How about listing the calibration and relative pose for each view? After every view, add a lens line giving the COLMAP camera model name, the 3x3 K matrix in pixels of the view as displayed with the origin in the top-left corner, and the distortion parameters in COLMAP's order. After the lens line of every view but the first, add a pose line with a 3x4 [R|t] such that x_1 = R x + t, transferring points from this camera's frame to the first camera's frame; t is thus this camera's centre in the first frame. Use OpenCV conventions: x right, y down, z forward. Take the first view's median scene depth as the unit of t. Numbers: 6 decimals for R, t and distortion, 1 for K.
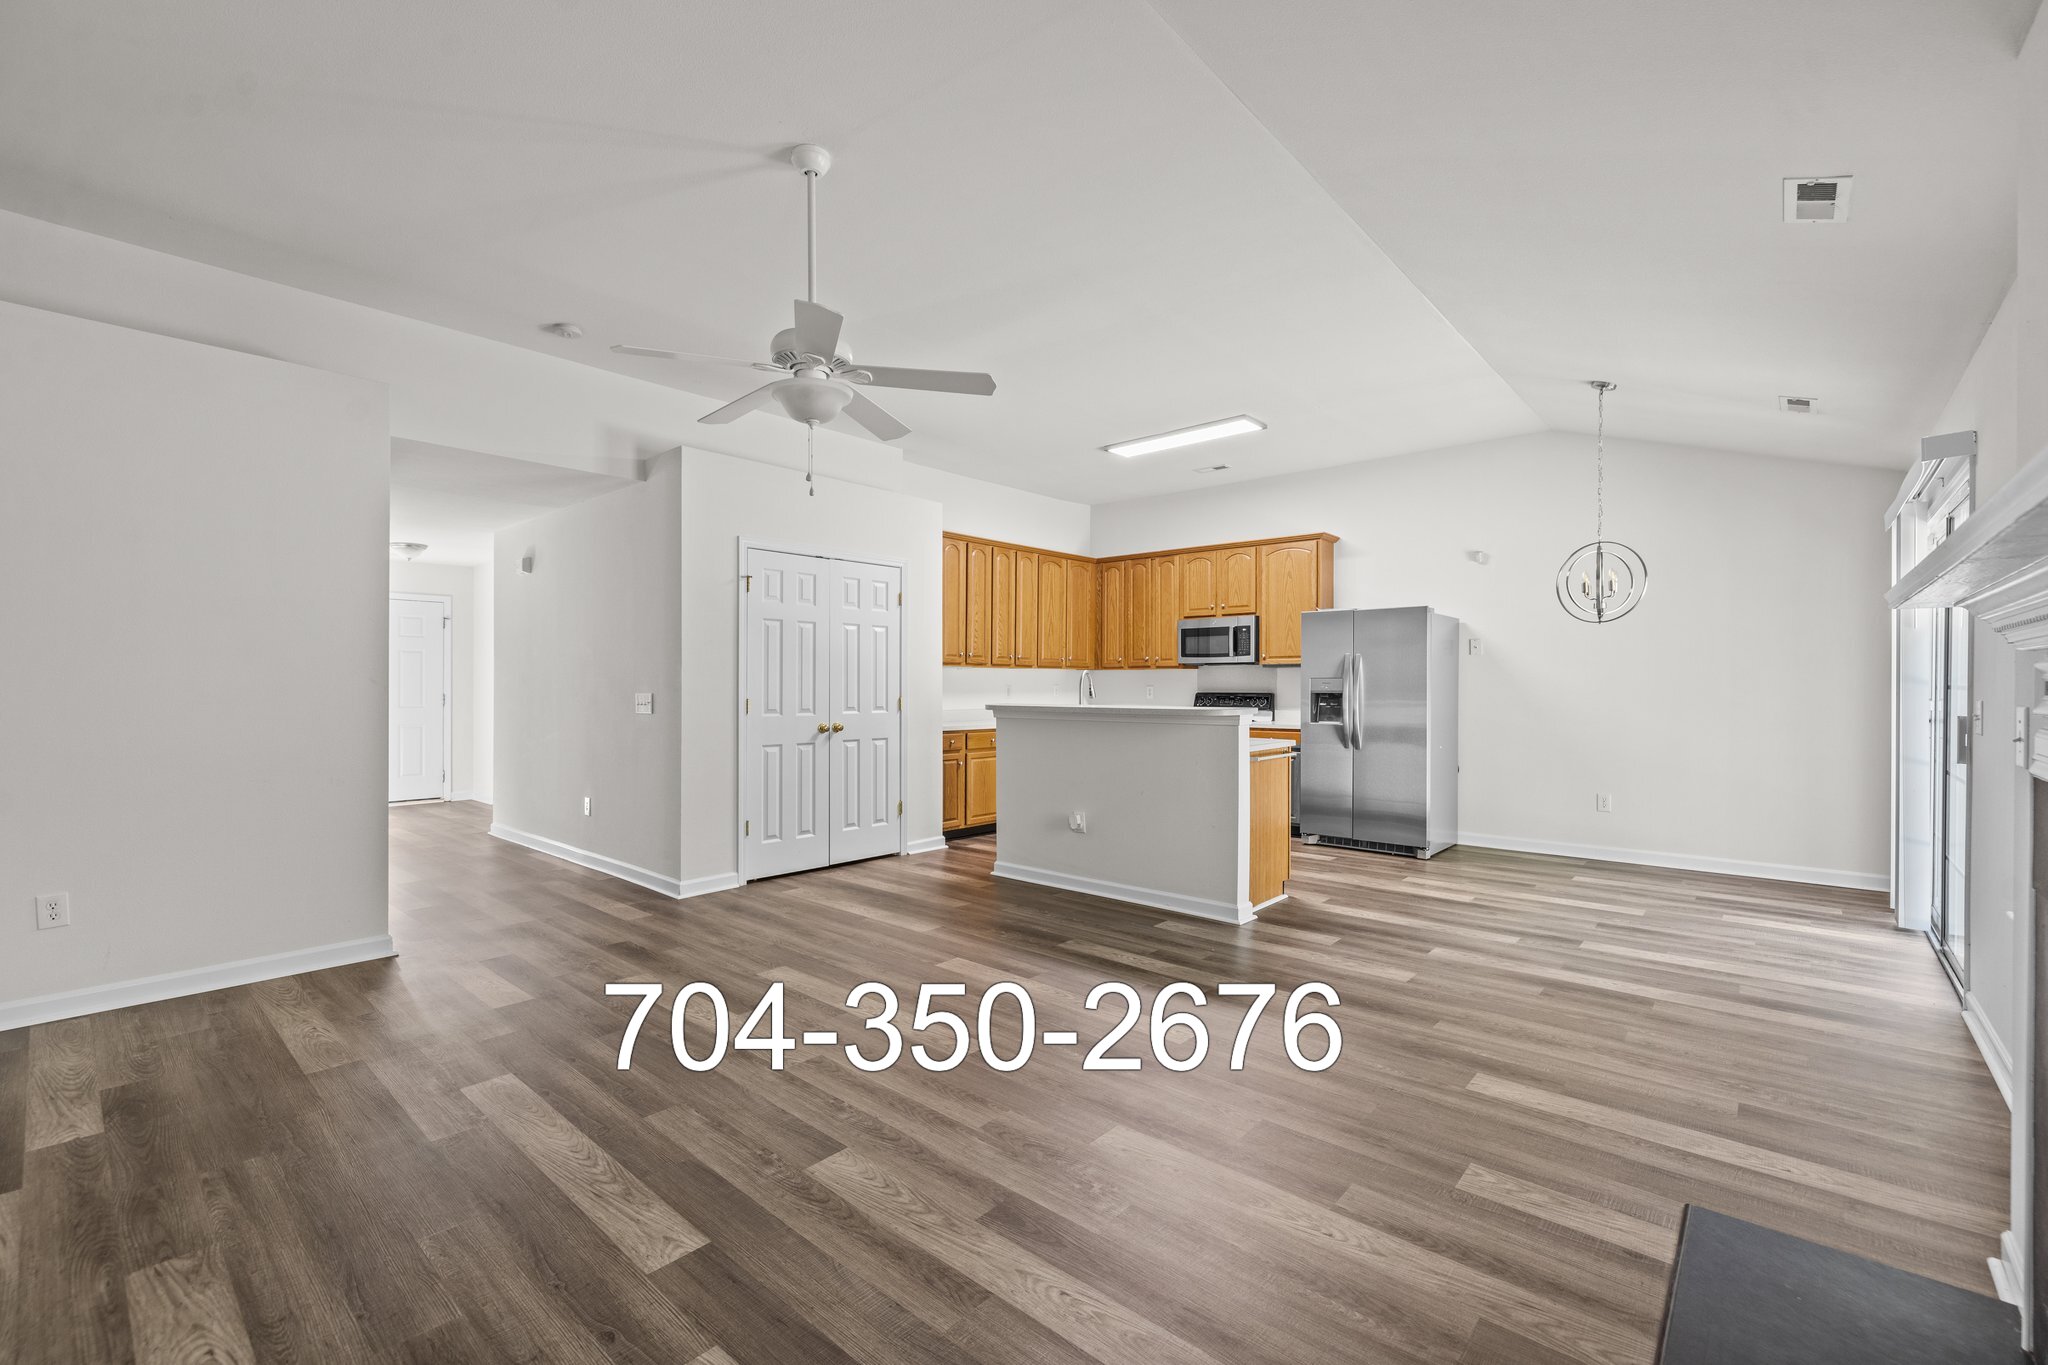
lens RADIAL K [[874.5, 0, 1014.8], [0, 874.5, 685.9], [0, 0, 1]] dist [-0.000064, -0.000292]
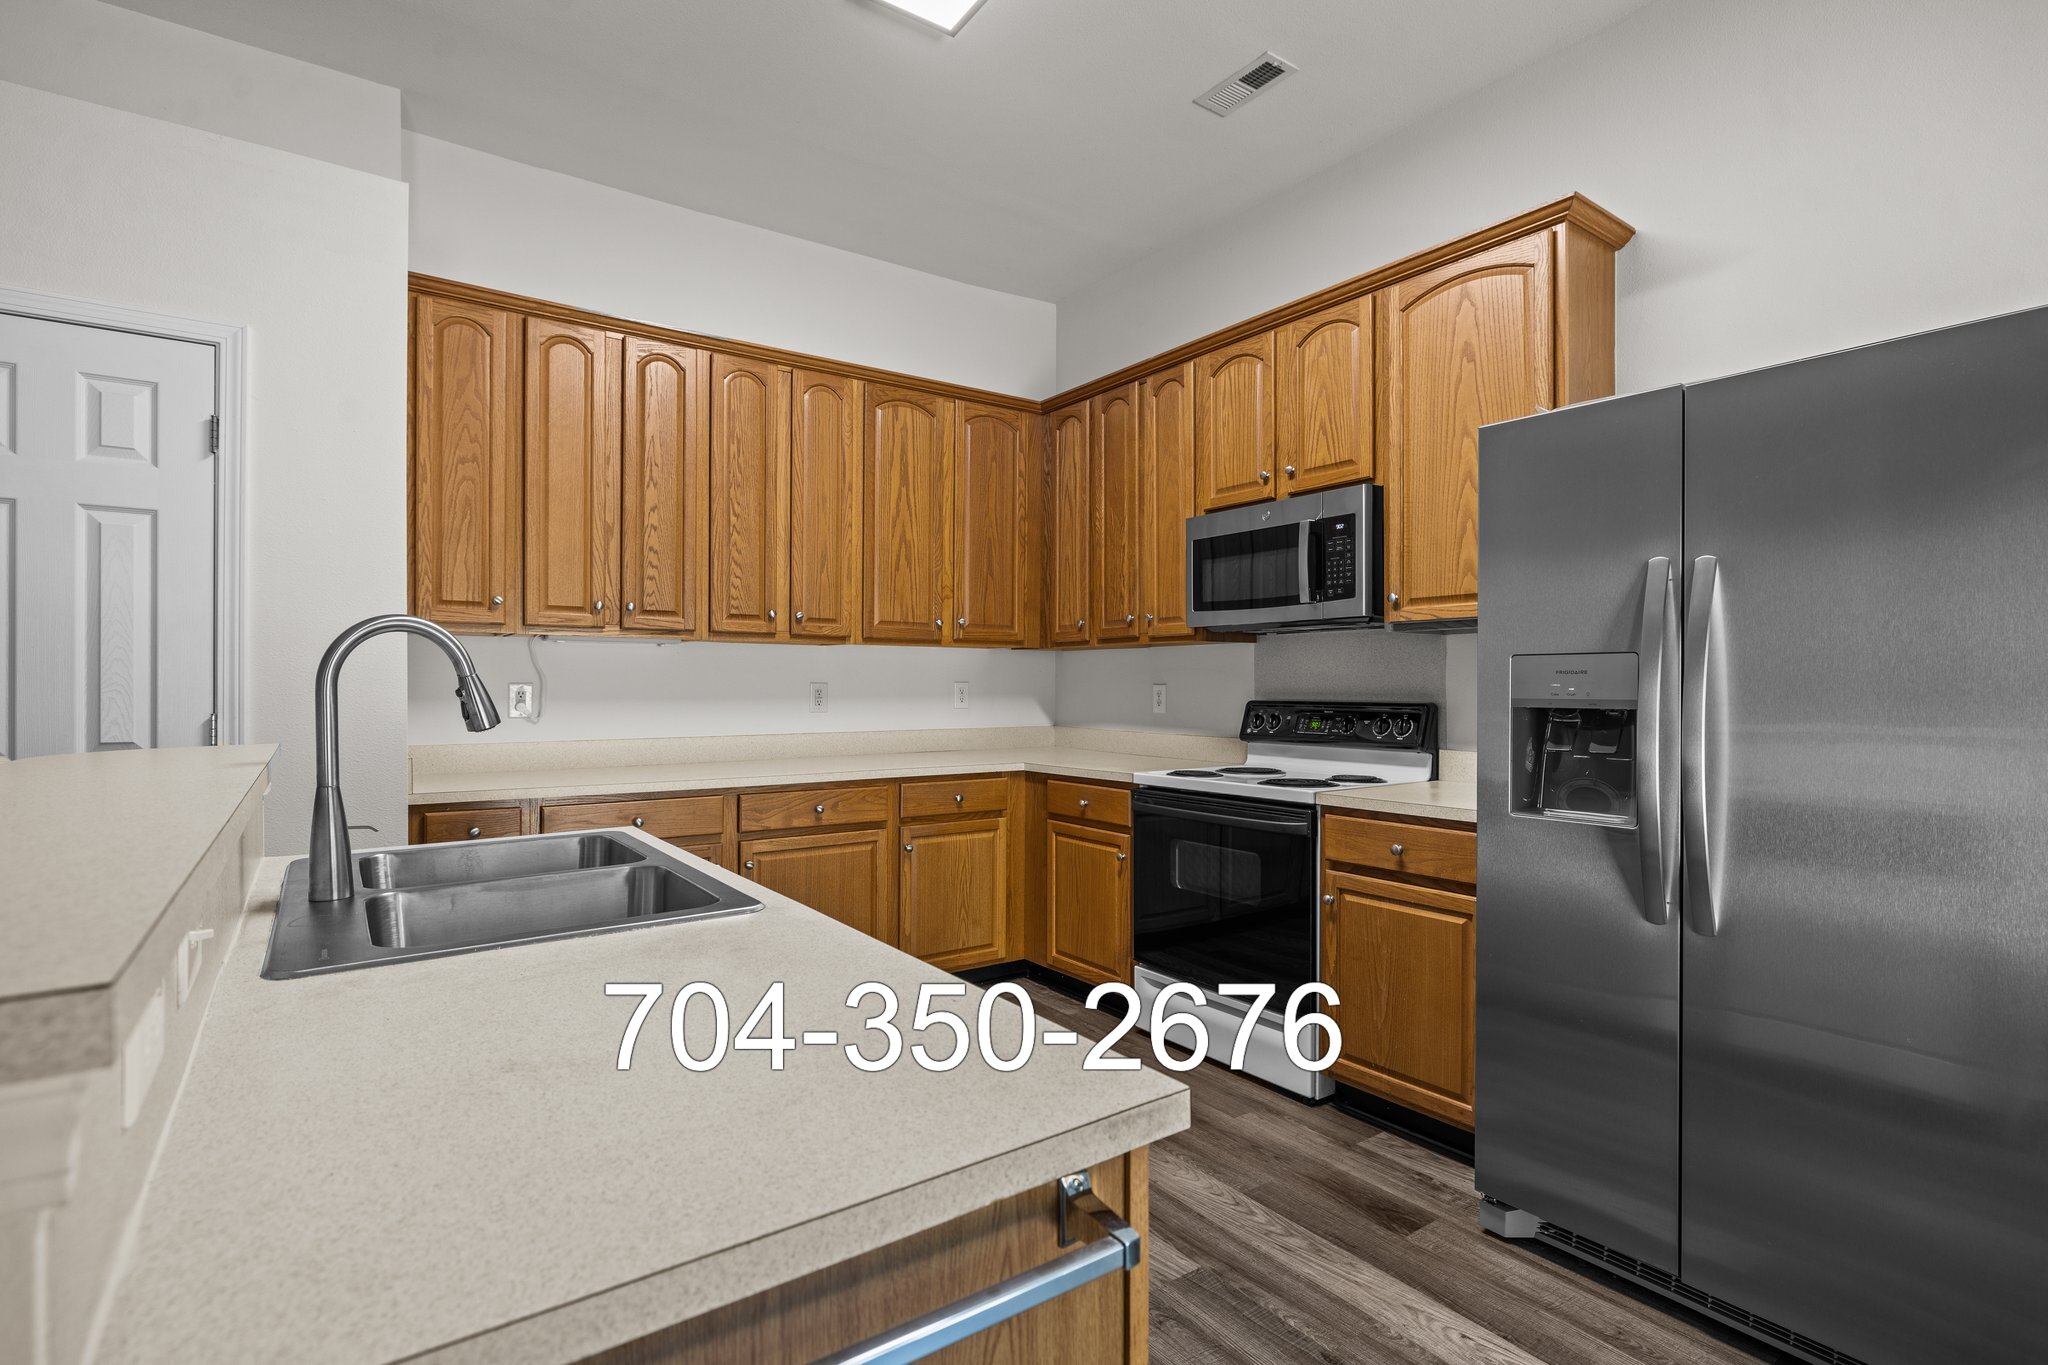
lens RADIAL K [[964.7, 0, 1024.0], [0, 964.7, 682.5], [0, 0, 1]] dist [-0.000662, -0.000006]
pose [[0.972465, 0.000205, -0.233050, 0.218864], [-0.001315, 0.999989, -0.004606, 0.001292], [0.233046, 0.004786, 0.972454, 0.560297]]
